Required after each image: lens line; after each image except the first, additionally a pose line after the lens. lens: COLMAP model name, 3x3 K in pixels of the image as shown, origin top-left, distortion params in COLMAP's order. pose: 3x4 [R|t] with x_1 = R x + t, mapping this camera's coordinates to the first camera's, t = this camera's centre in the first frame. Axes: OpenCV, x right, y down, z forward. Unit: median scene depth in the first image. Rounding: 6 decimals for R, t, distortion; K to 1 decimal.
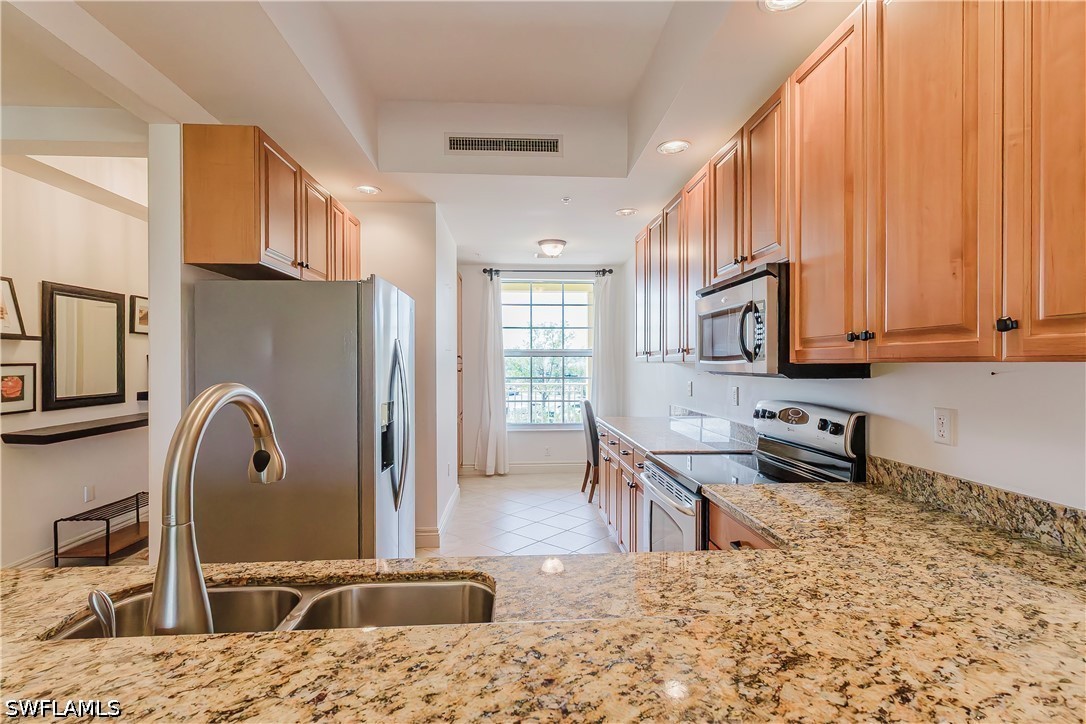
lens RADIAL K [[518.0, 0, 538.5], [0, 518.0, 364.8], [0, 0, 1]] dist [0.004687, 0.000681]
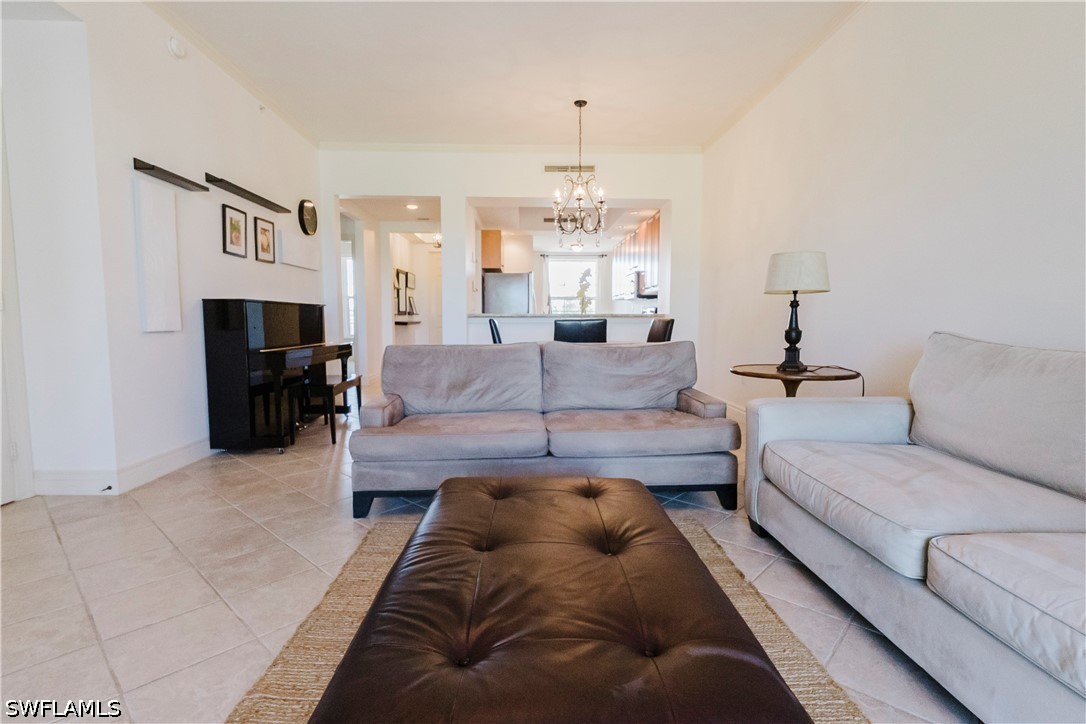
lens RADIAL K [[518.0, 0, 538.5], [0, 518.0, 364.8], [0, 0, 1]] dist [0.004687, 0.000681]
pose [[0.999716, 0.006275, -0.023006, -0.211757], [-0.004246, 0.996180, 0.087225, 0.189699], [0.023465, -0.087103, 0.995923, -3.107422]]
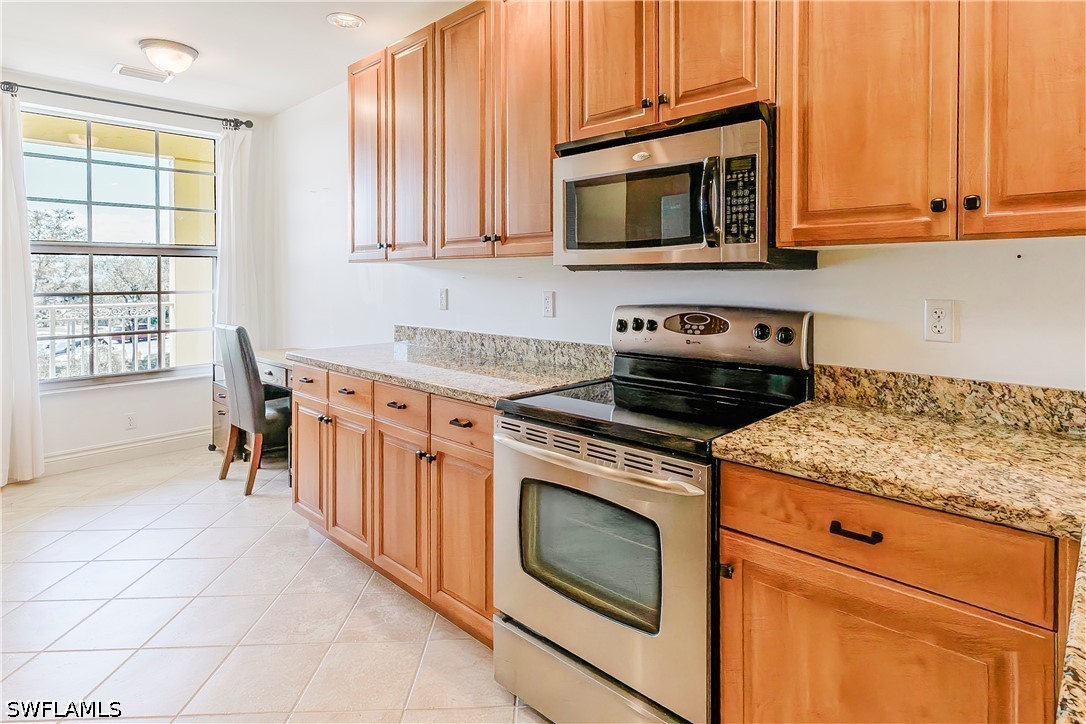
lens RADIAL K [[607.1, 0, 569.9], [0, 607.1, 279.5], [0, 0, 1]] dist [0.005691, 0.000079]
pose [[0.724988, -0.007609, 0.688719, -0.297537], [0.006096, 0.999971, 0.004631, 0.034971], [-0.688734, 0.000841, 0.725013, 0.580815]]
